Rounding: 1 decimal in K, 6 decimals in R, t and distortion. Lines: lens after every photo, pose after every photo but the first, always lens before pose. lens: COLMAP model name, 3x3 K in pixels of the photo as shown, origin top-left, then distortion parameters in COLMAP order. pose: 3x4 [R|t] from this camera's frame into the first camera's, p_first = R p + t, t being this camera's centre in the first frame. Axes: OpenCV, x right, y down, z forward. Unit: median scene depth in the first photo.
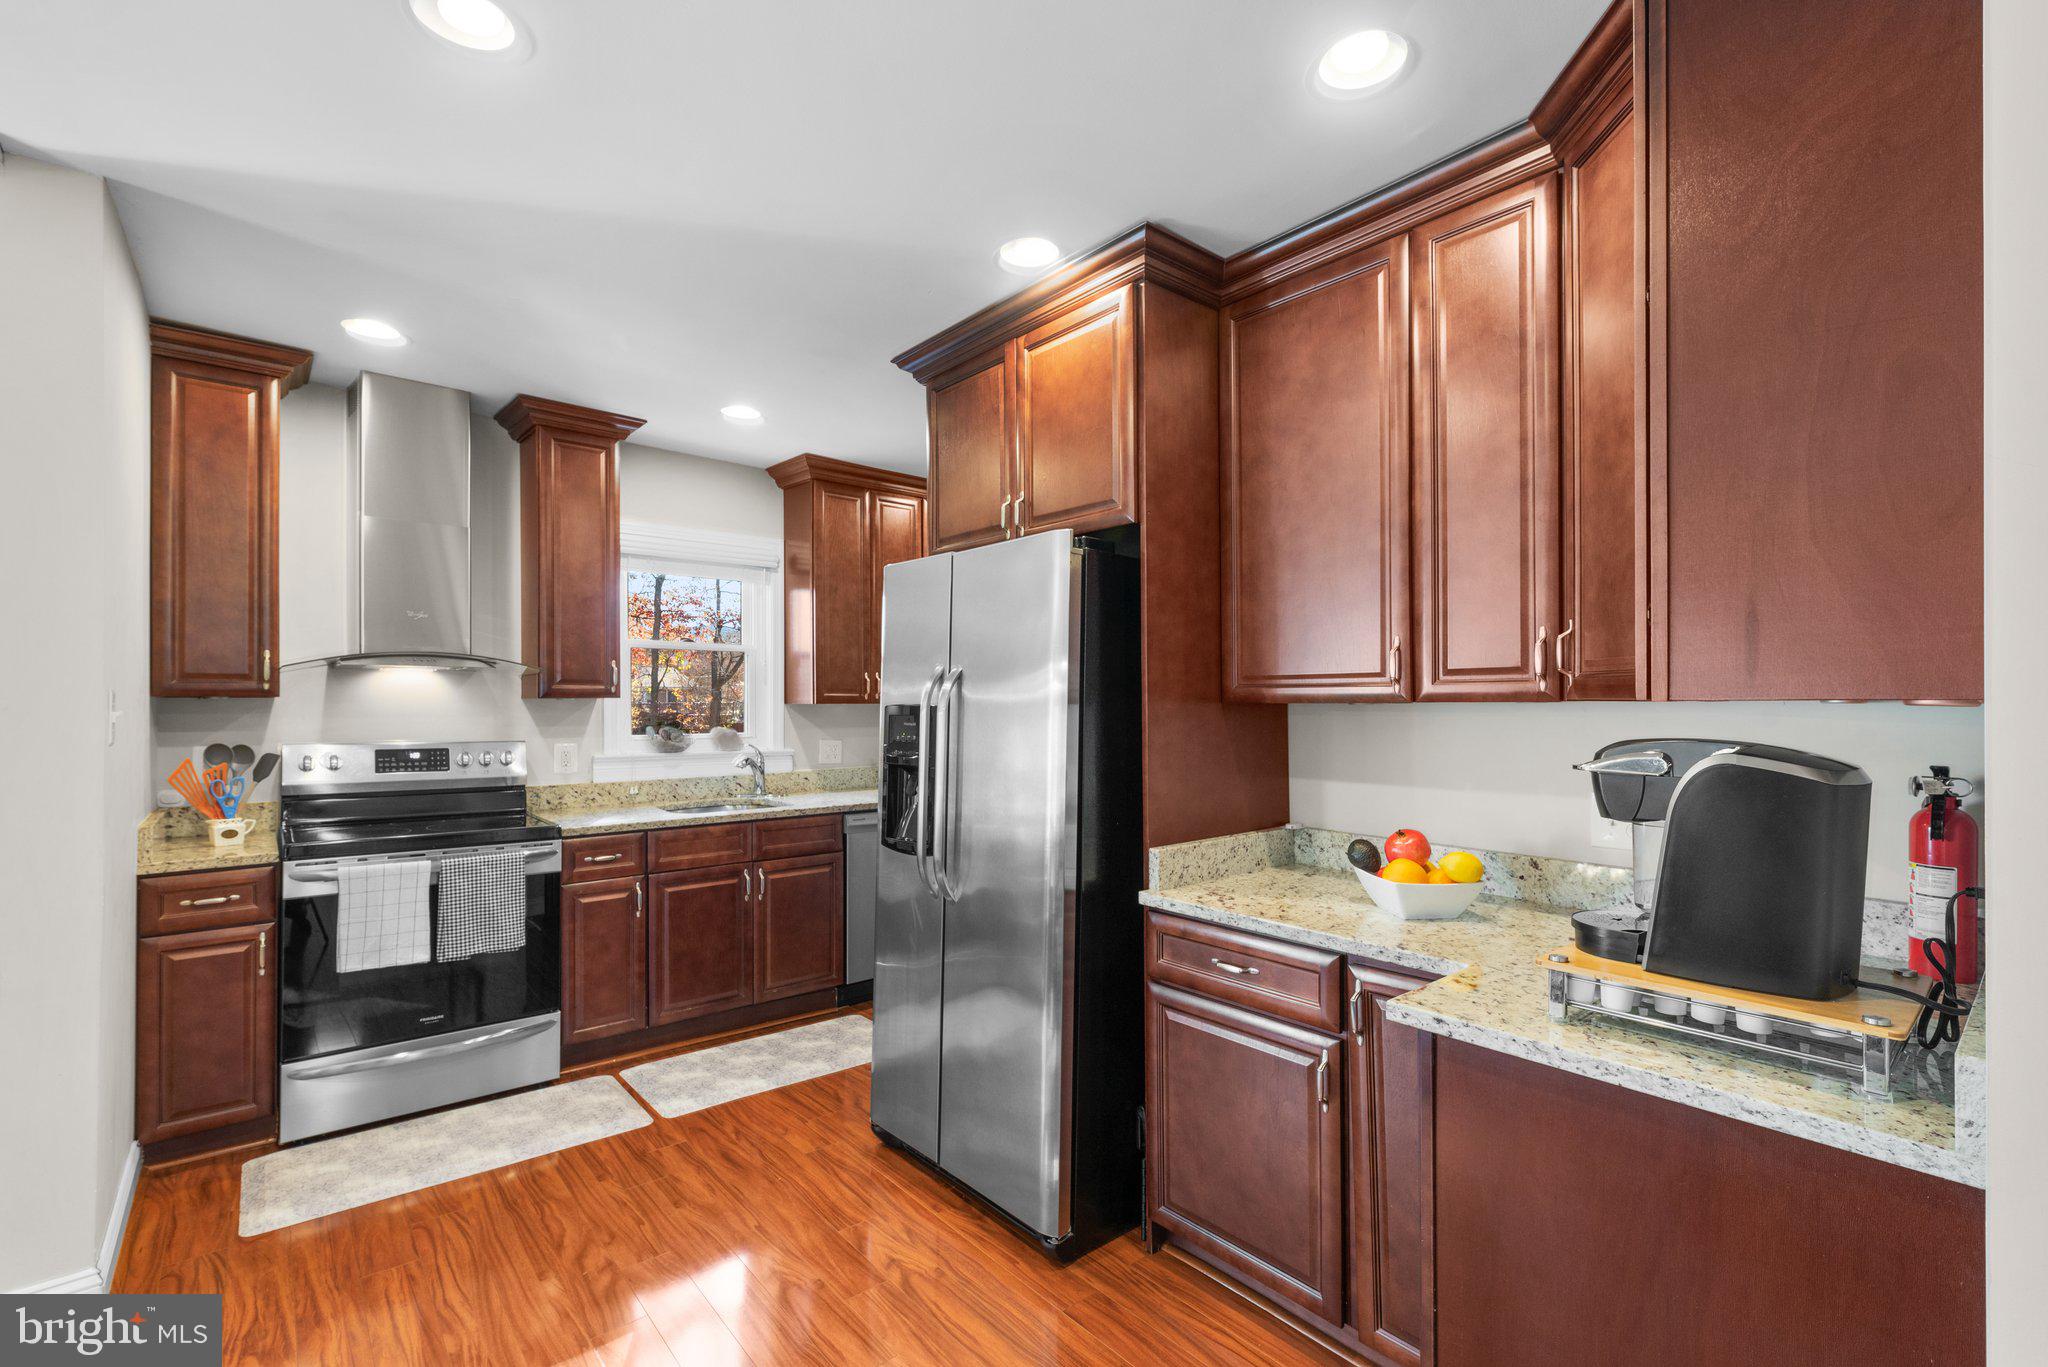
lens RADIAL K [[922.4, 0, 1023.0], [0, 922.4, 696.2], [0, 0, 1]] dist [0.000950, -0.000198]
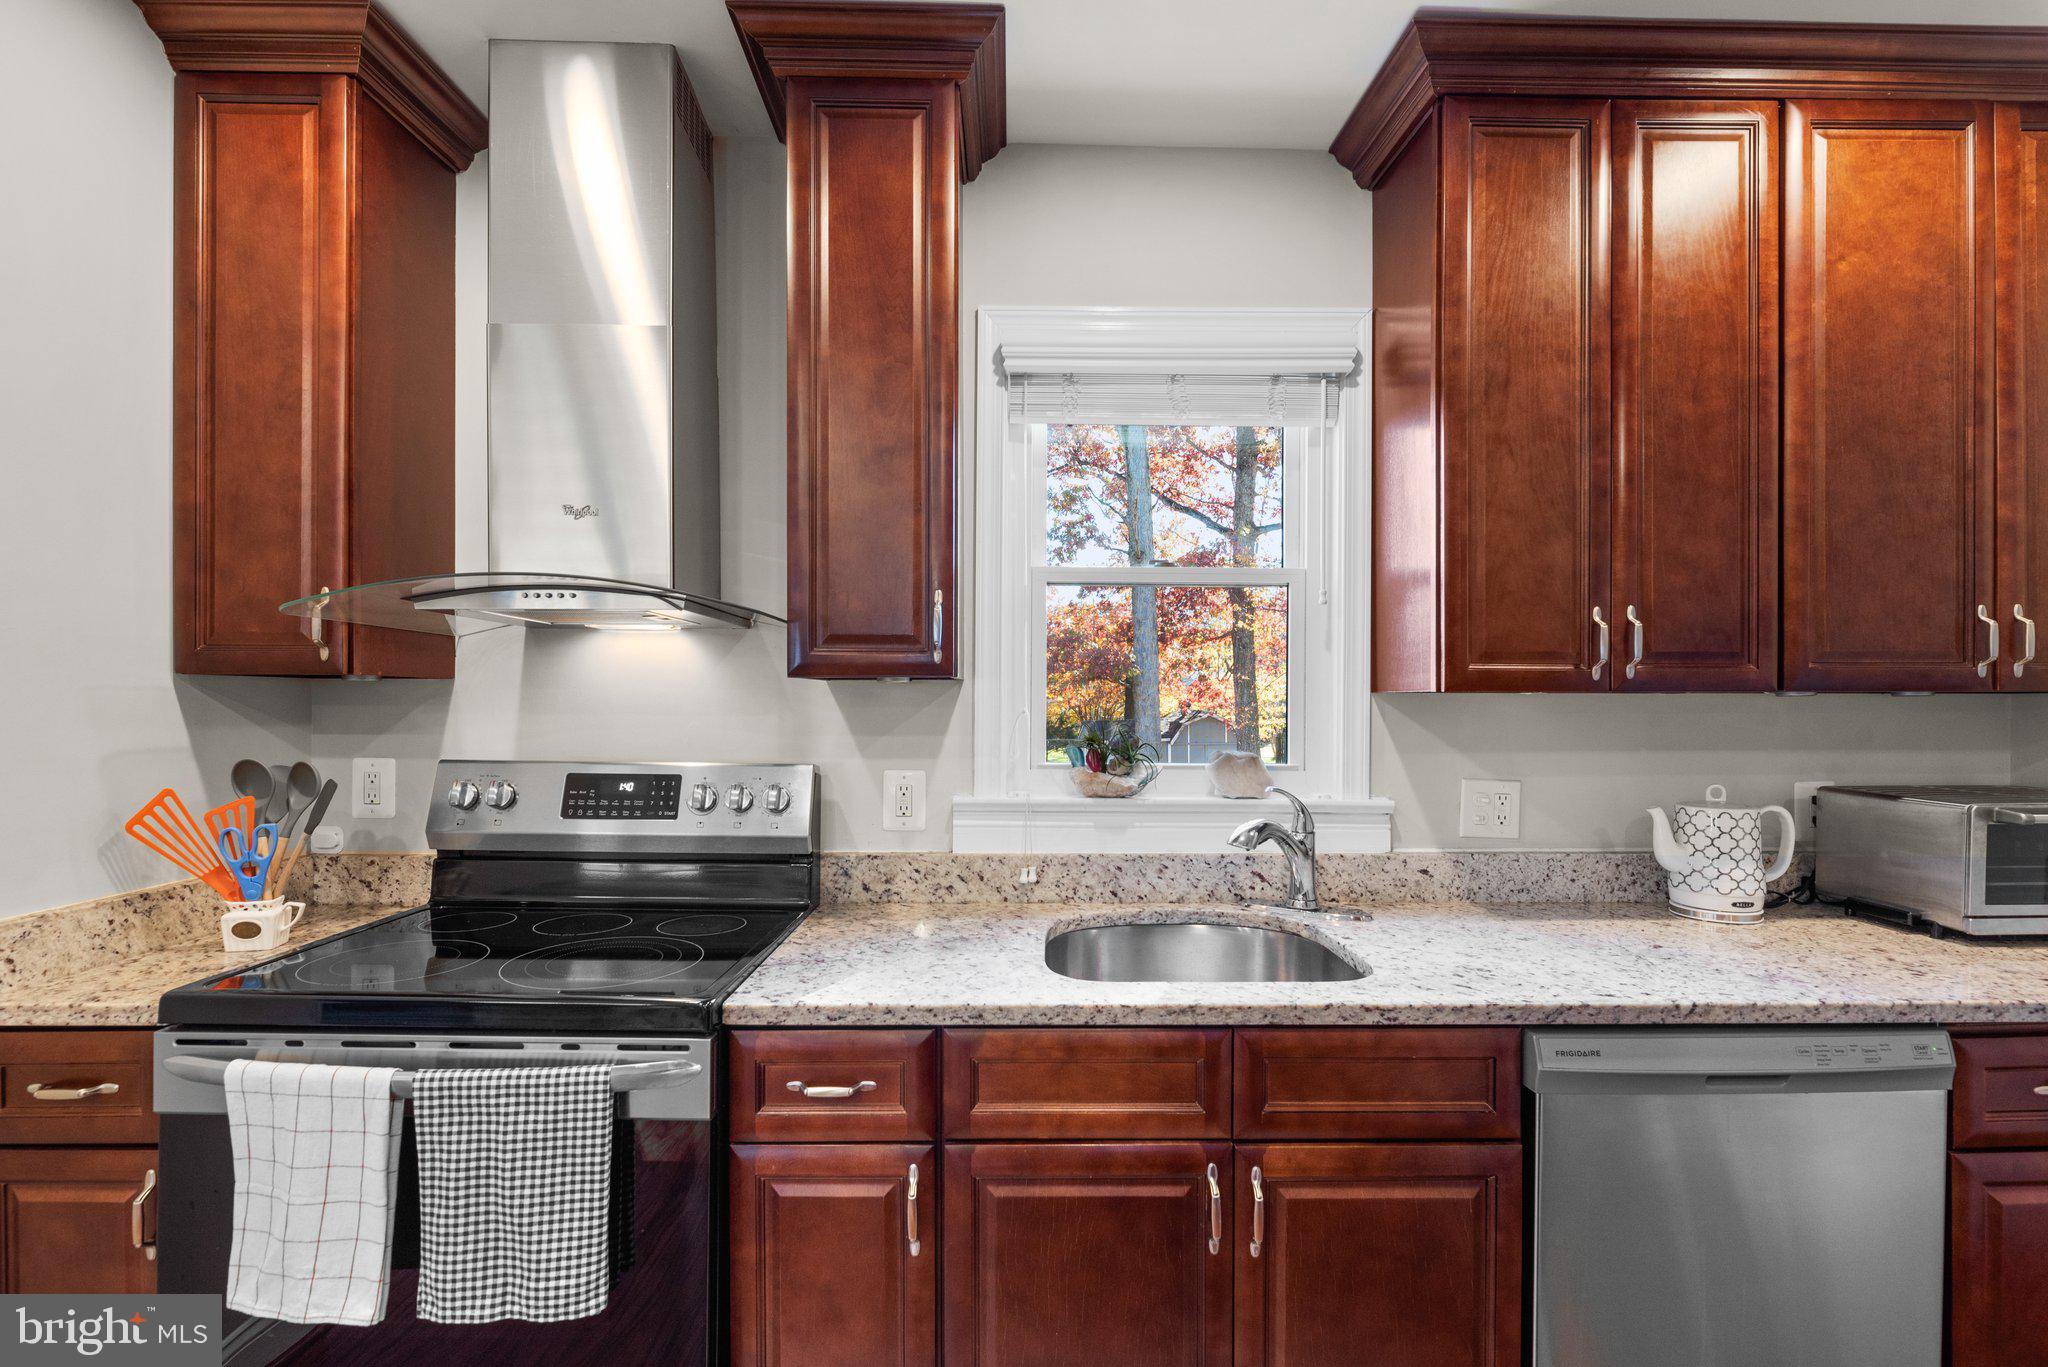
lens RADIAL K [[922.4, 0, 1027.5], [0, 922.4, 702.3], [0, 0, 1]] dist [0.000950, -0.000198]
pose [[0.775353, 0.006804, -0.631492, -0.129150], [-0.000064, 0.999943, 0.010695, 0.008730], [0.631529, -0.008252, 0.775309, 0.655677]]
